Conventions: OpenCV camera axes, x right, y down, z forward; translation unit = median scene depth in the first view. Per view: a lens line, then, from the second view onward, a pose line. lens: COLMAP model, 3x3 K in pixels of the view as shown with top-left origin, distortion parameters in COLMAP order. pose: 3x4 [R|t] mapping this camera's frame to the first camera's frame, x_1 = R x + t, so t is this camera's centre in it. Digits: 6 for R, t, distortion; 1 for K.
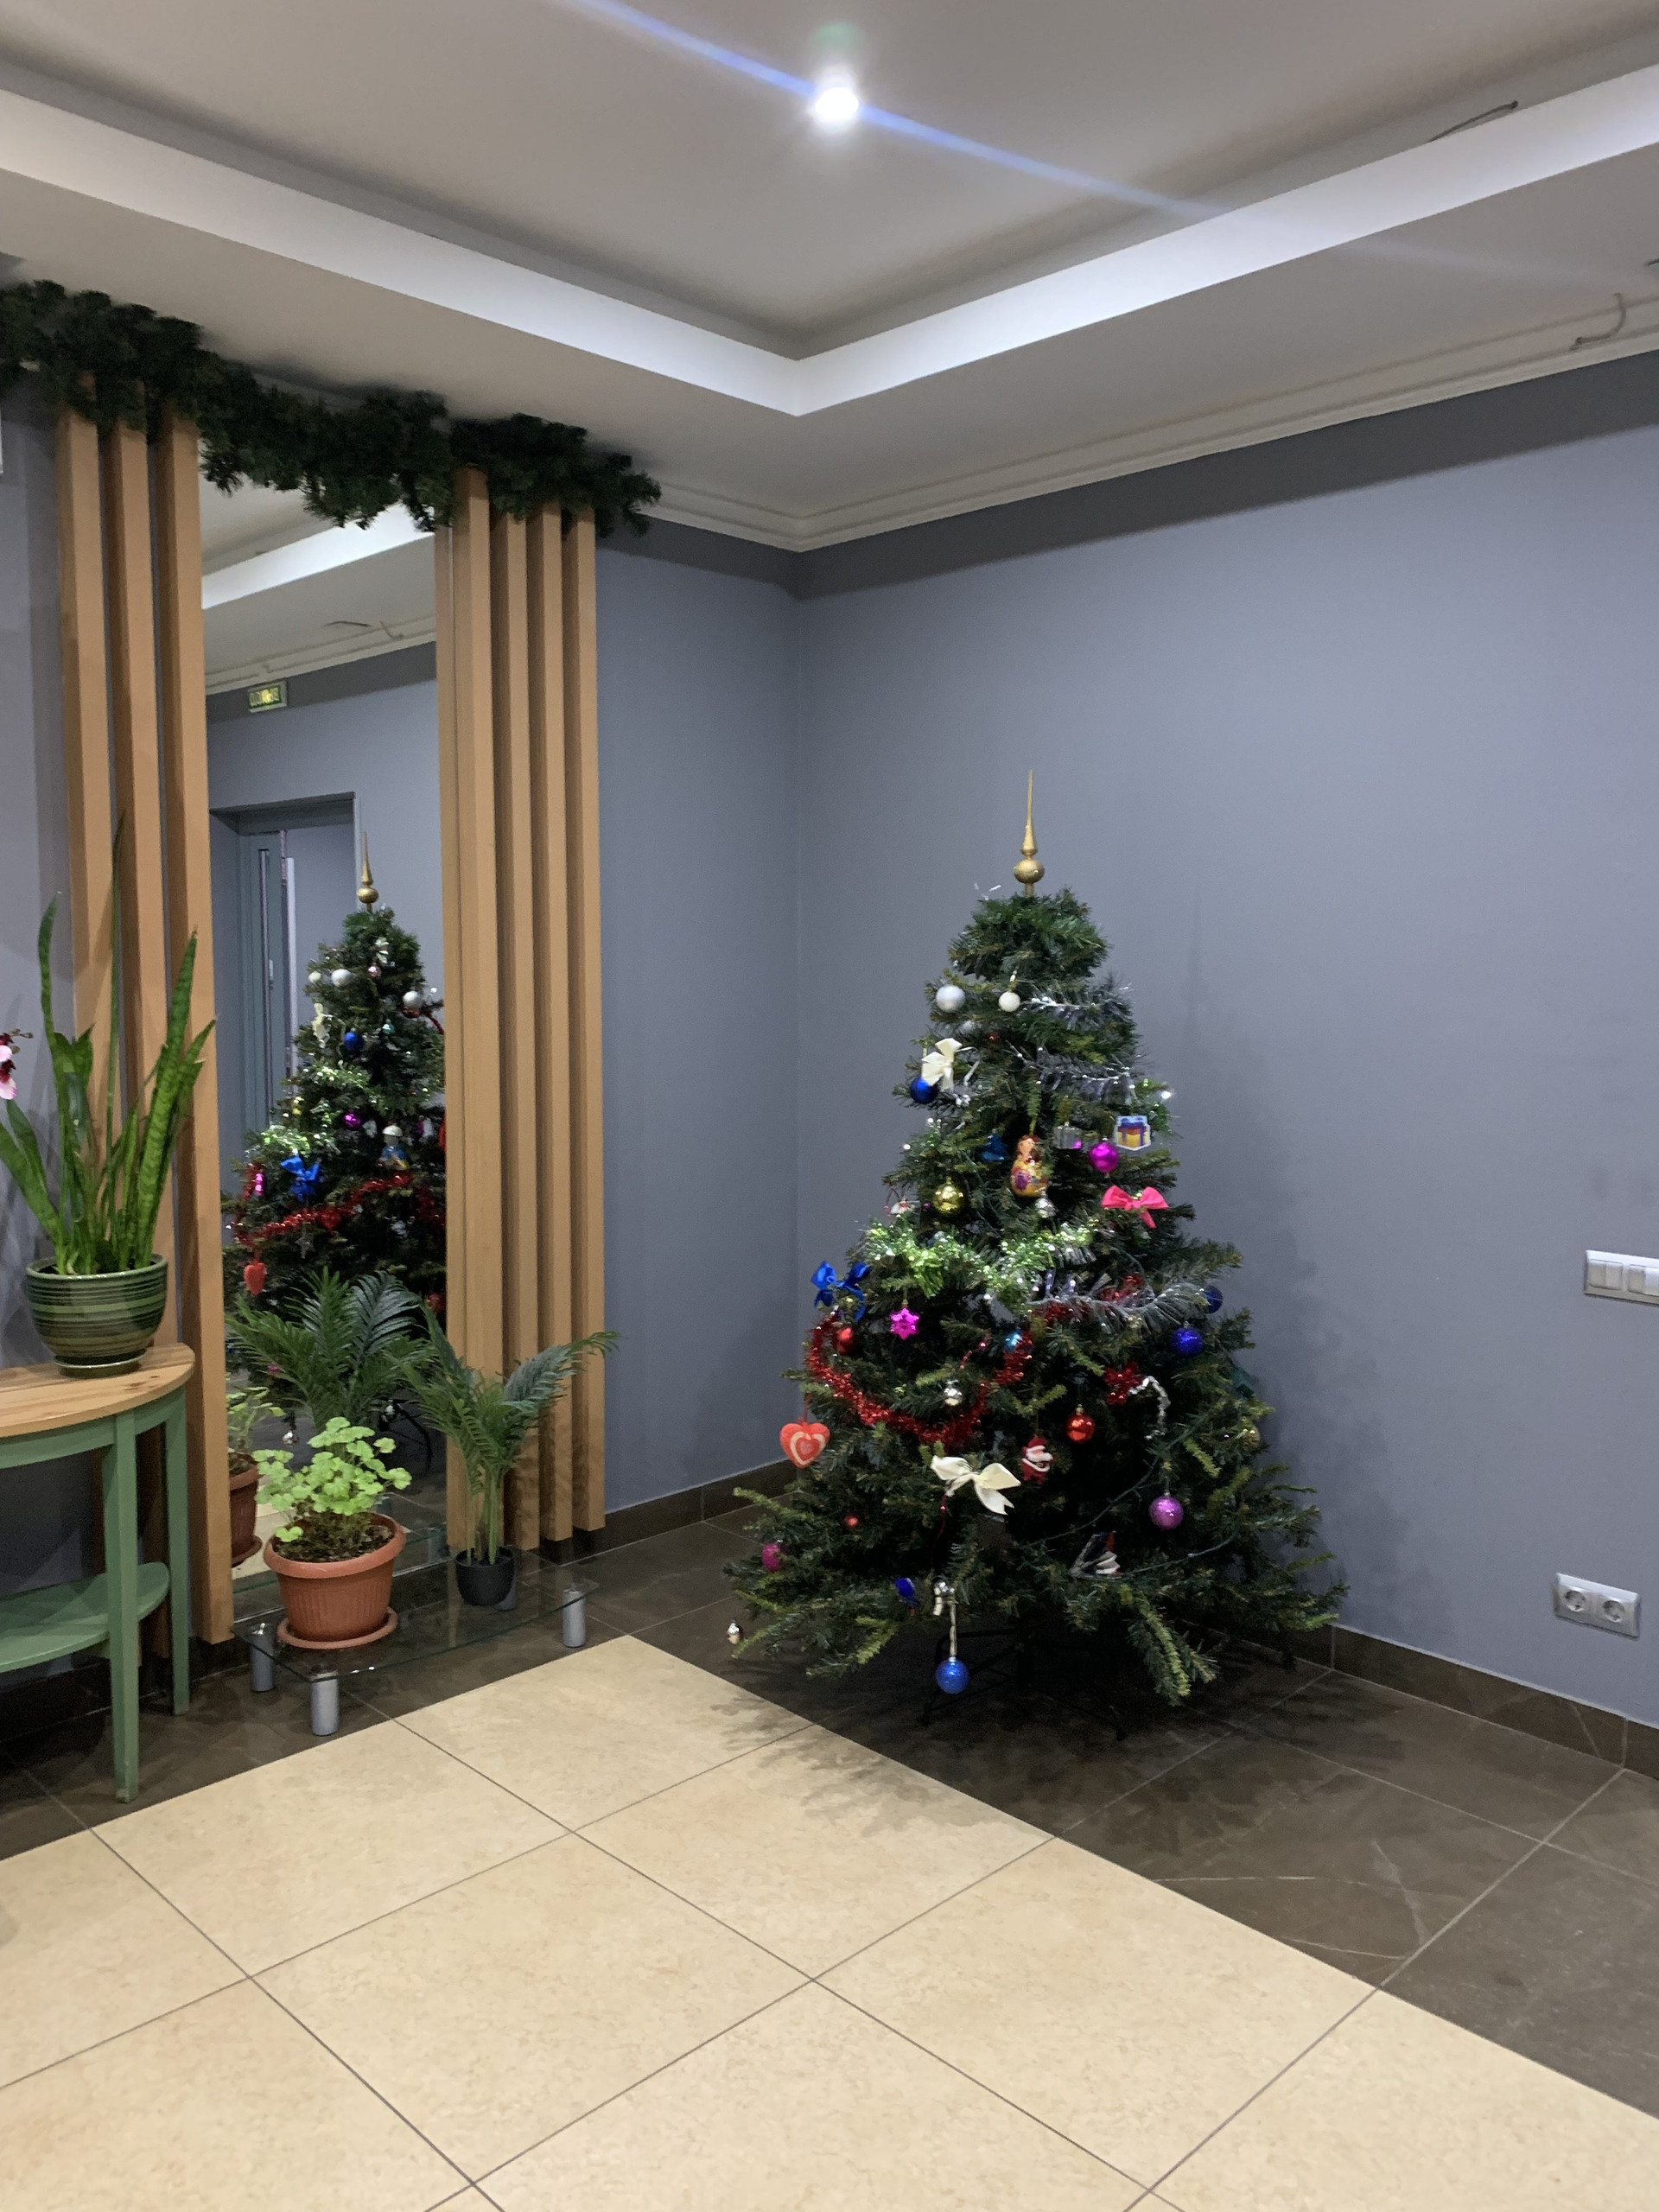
lens RADIAL K [[1680.8, 0, 829.5], [0, 1680.8, 1106.0], [0, 0, 1]] dist [0.004600, 0.000846]
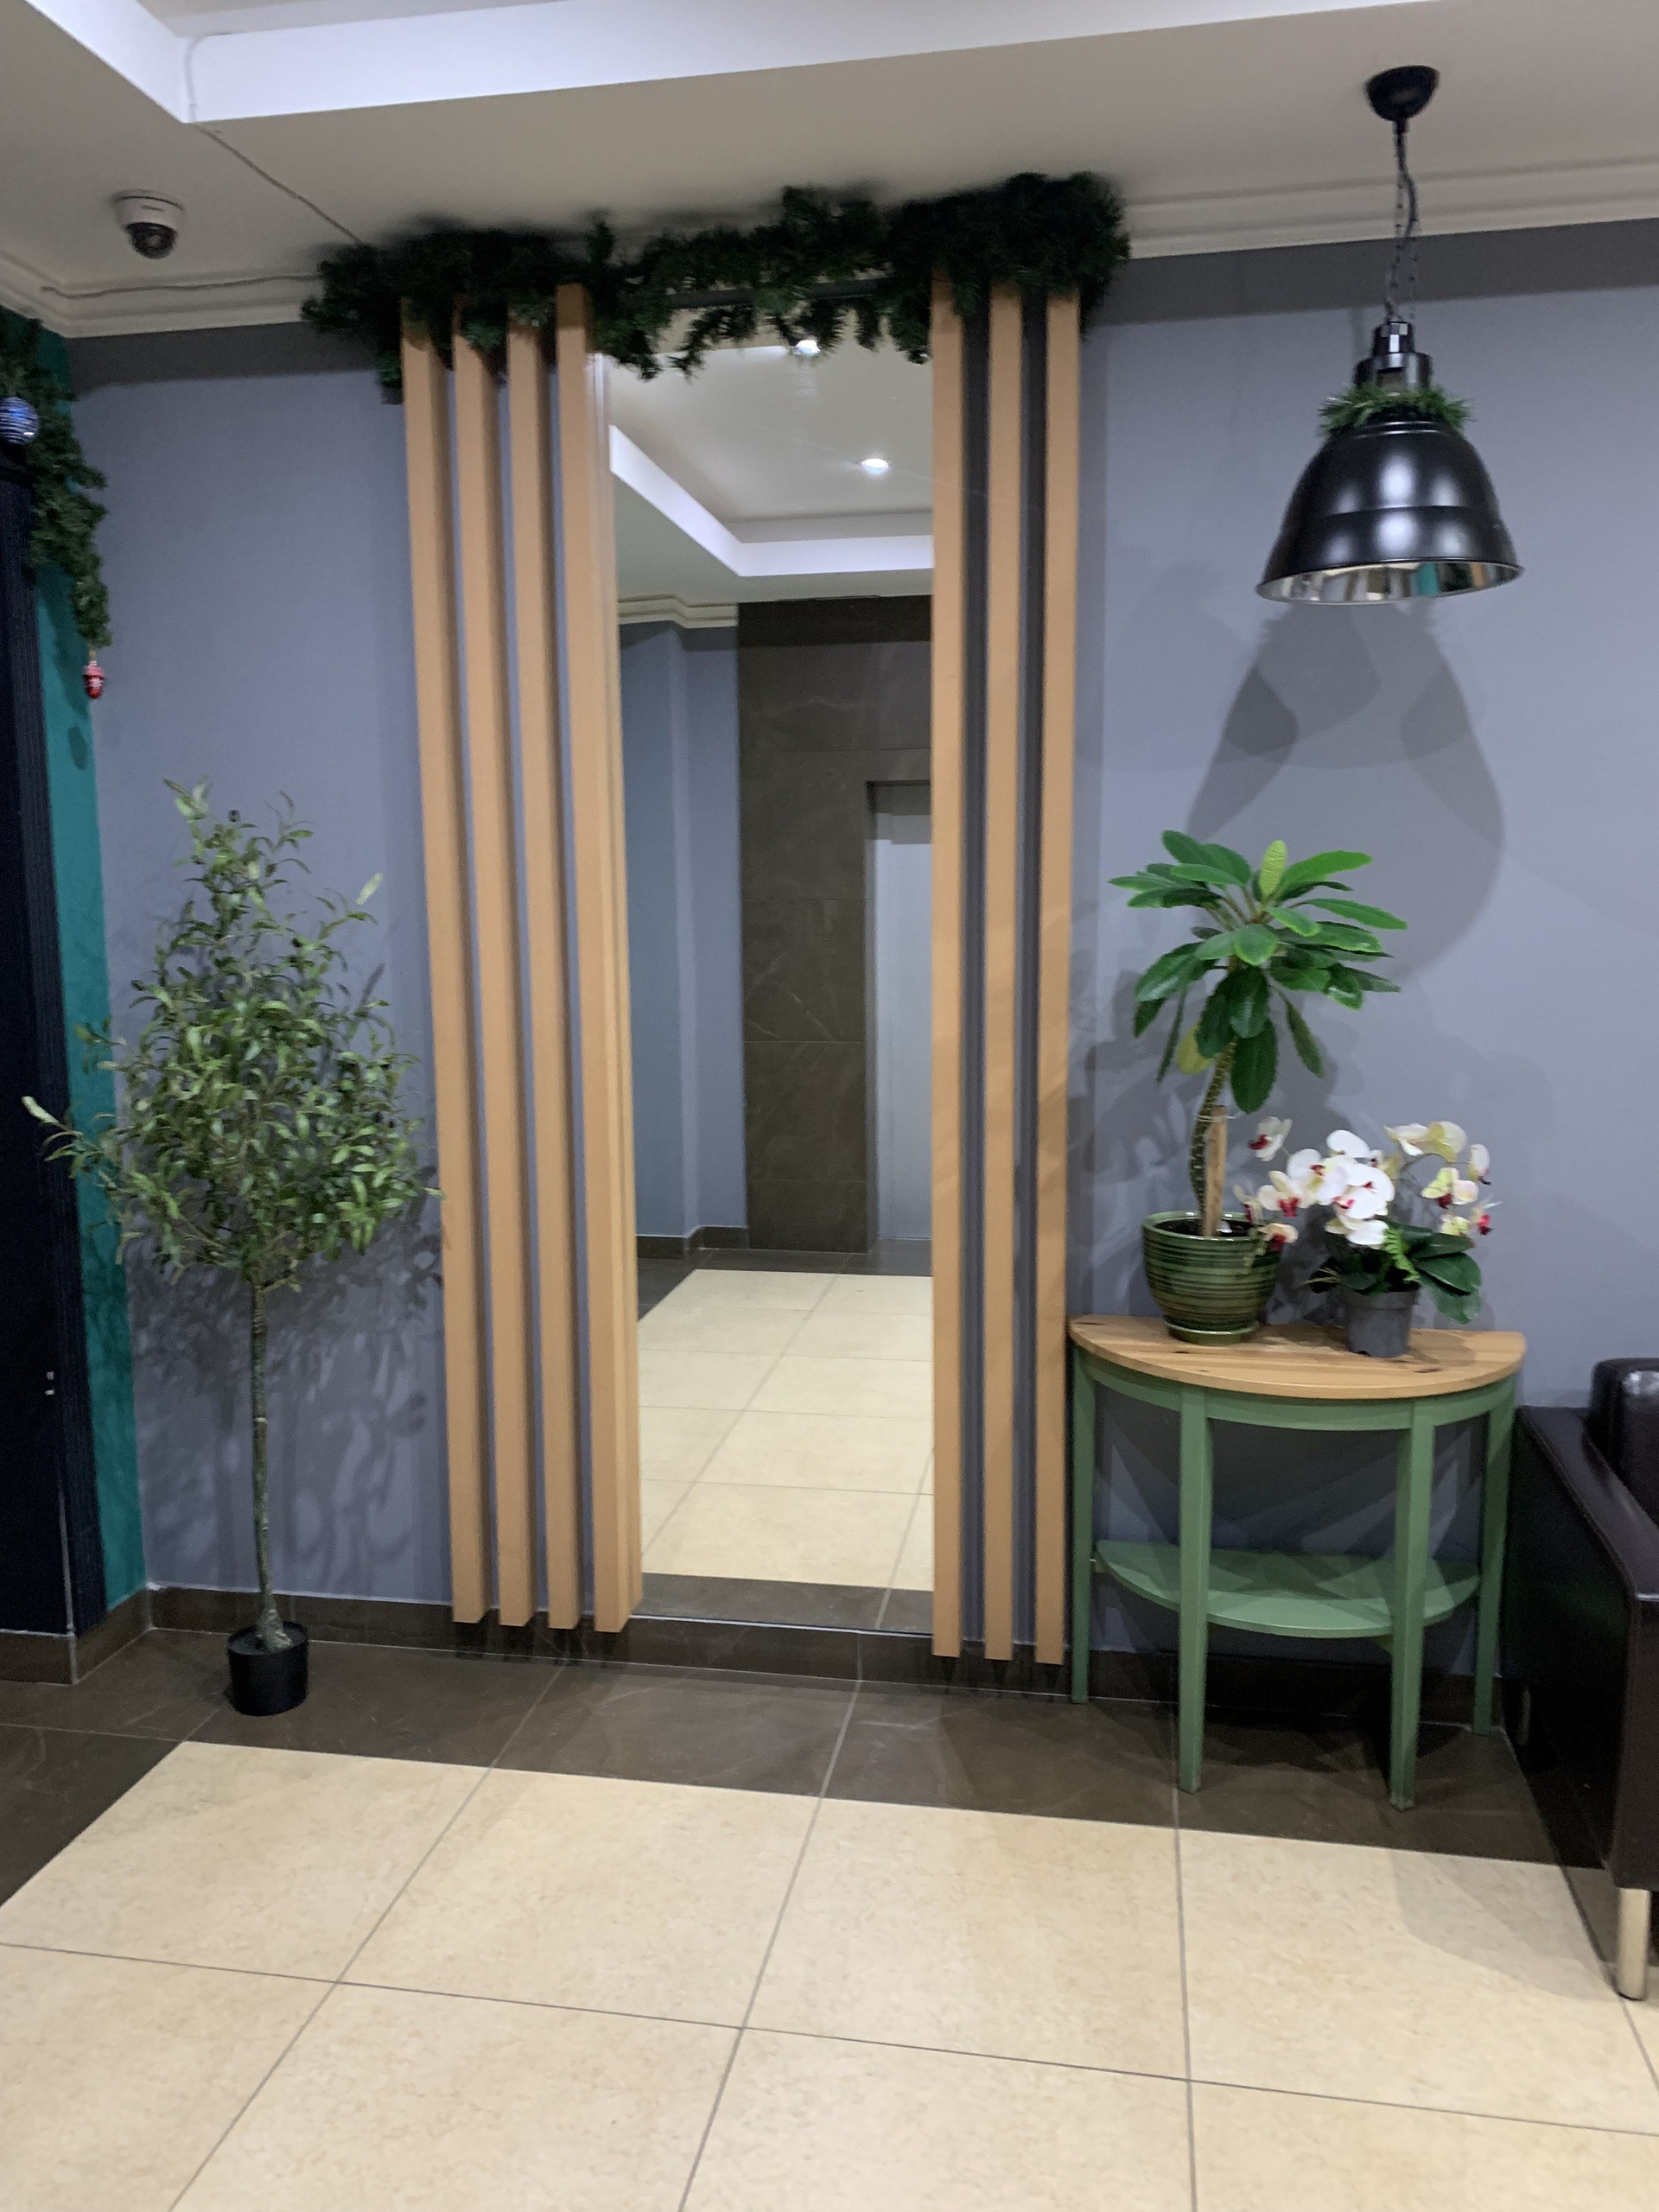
lens RADIAL K [[1680.8, 0, 829.5], [0, 1680.8, 1106.0], [0, 0, 1]] dist [0.004600, 0.000846]
pose [[0.571387, 0.105481, -0.813873, 0.186292], [-0.066091, 0.994399, 0.082479, -0.046142], [0.818015, 0.006662, 0.575158, 0.289342]]
